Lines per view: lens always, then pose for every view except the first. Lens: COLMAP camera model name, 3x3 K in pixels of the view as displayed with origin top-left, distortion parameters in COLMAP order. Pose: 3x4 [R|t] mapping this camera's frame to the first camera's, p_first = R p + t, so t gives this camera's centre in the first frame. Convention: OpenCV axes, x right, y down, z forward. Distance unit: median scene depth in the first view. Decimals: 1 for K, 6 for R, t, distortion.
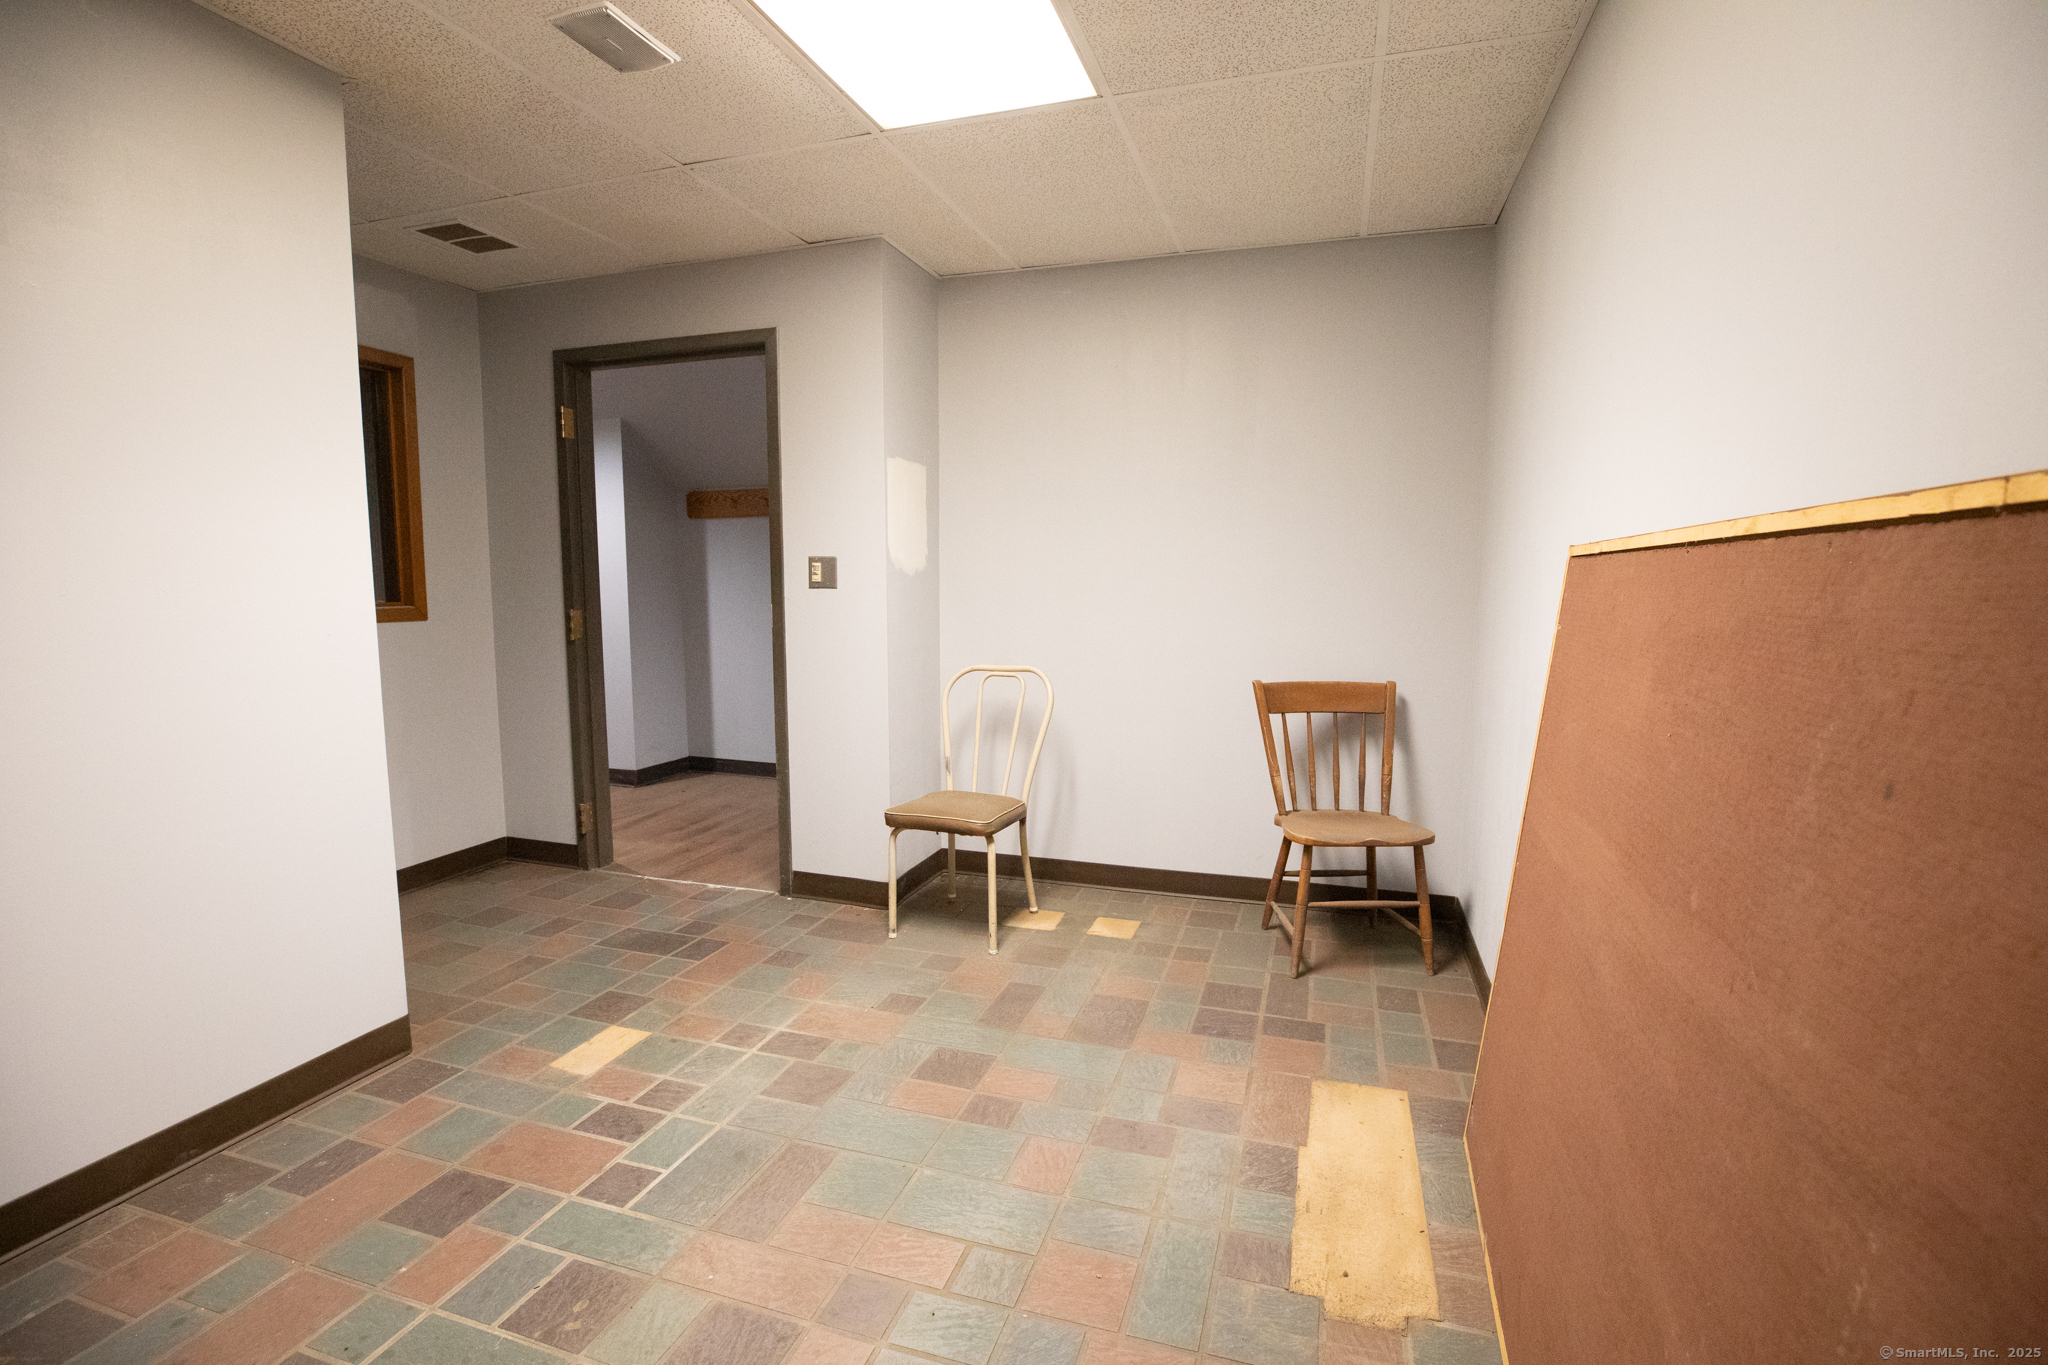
lens RADIAL K [[945.1, 0, 1003.5], [0, 945.1, 691.0], [0, 0, 1]] dist [-0.050874, 0.022446]
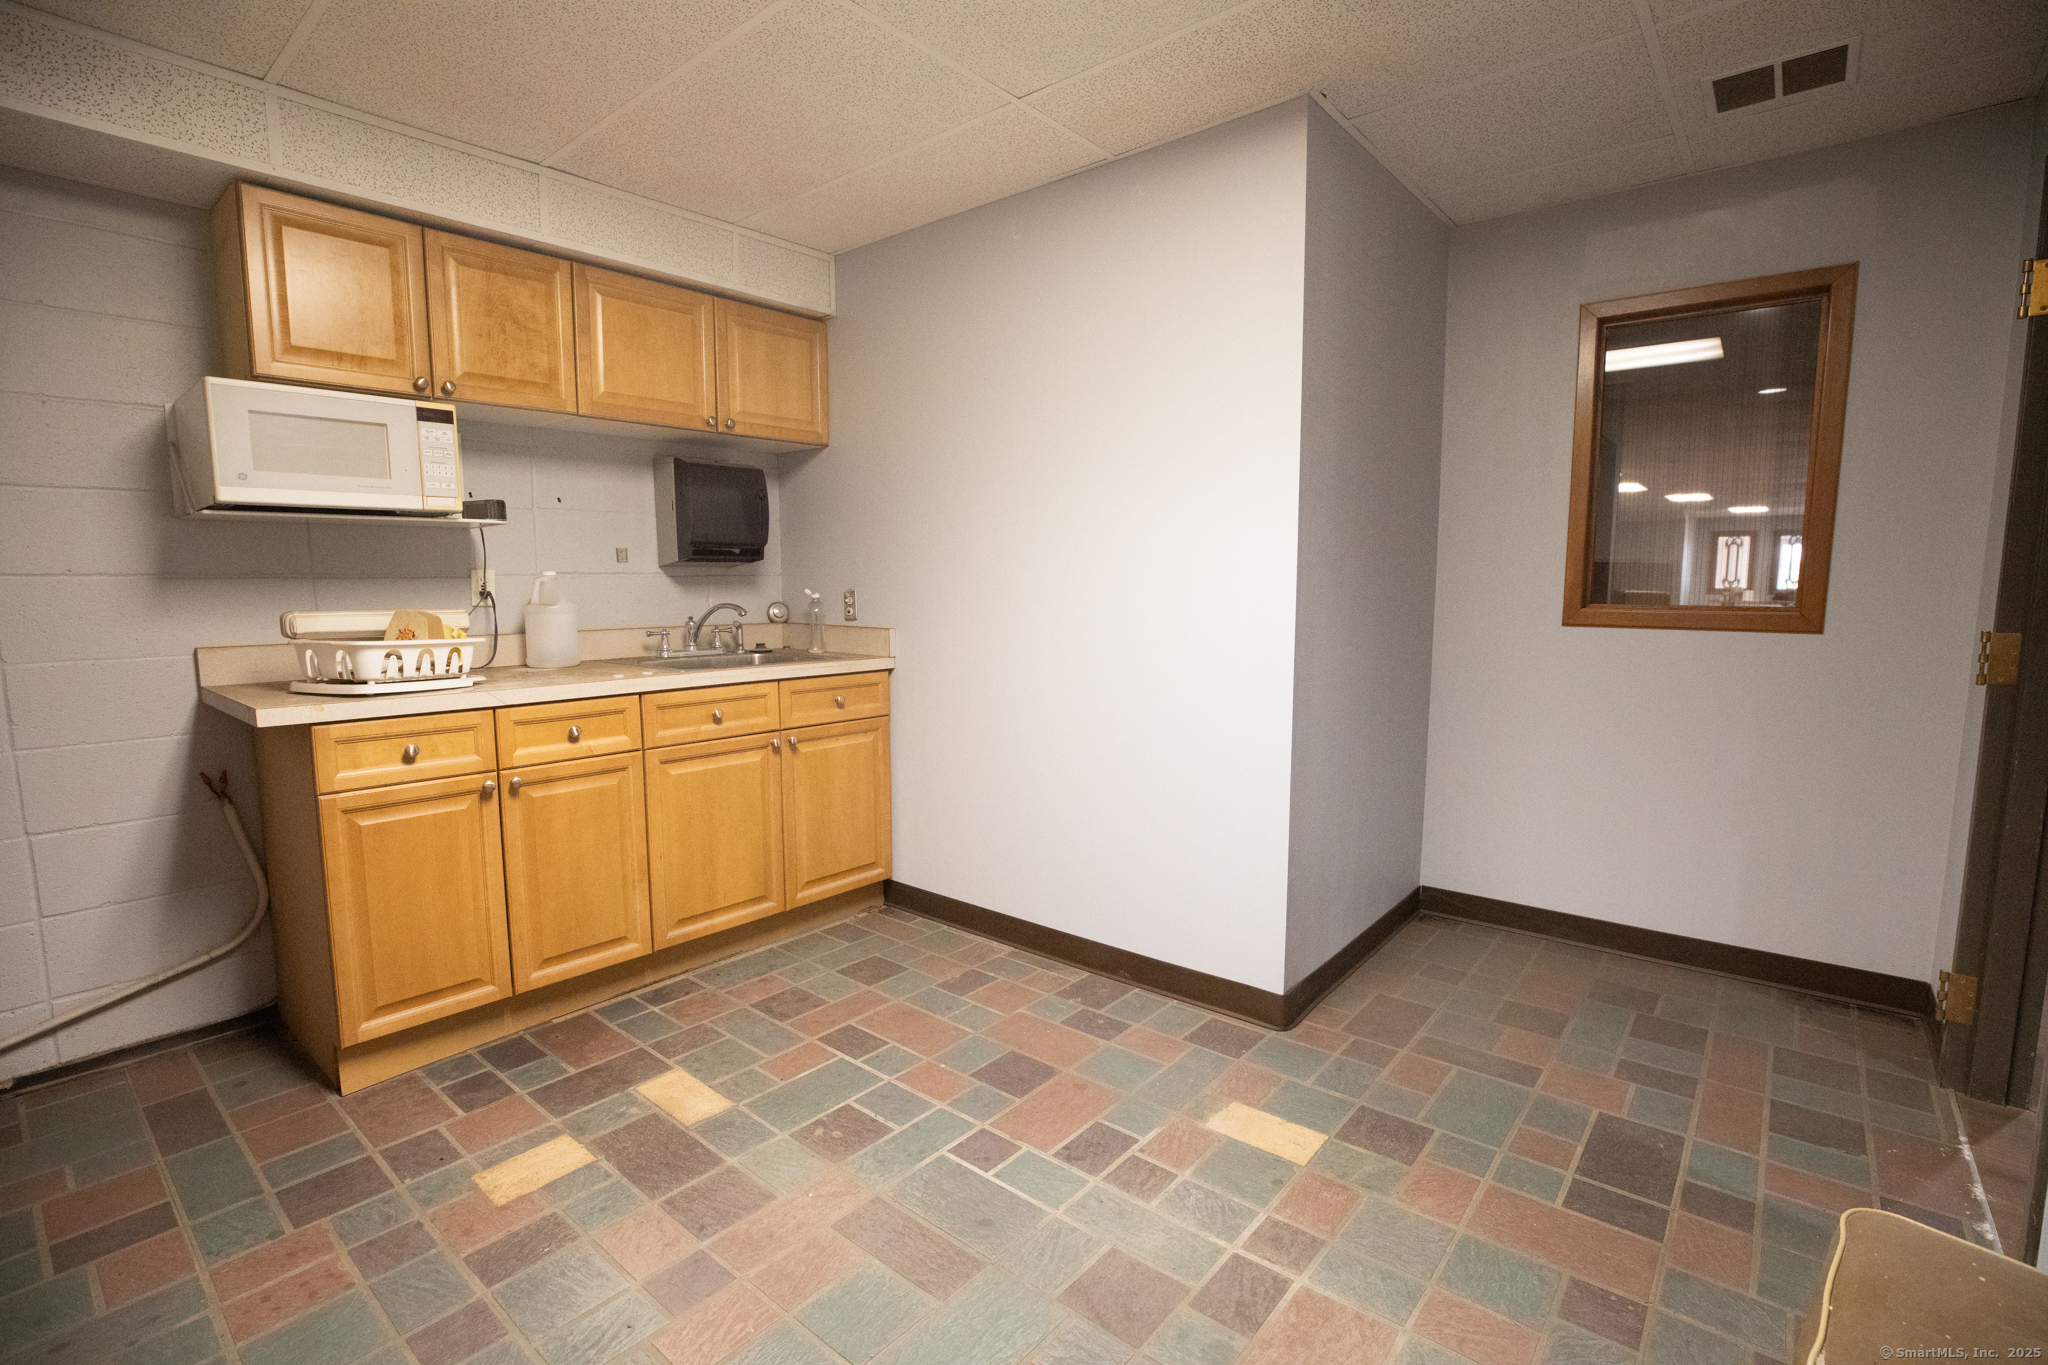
lens RADIAL K [[945.1, 0, 1003.5], [0, 945.1, 691.0], [0, 0, 1]] dist [-0.050874, 0.022446]
pose [[-0.372689, 0.110643, -0.921336, 0.399332], [-0.100526, 0.982209, 0.158617, -0.115228], [0.922495, 0.151734, -0.354936, 1.080852]]
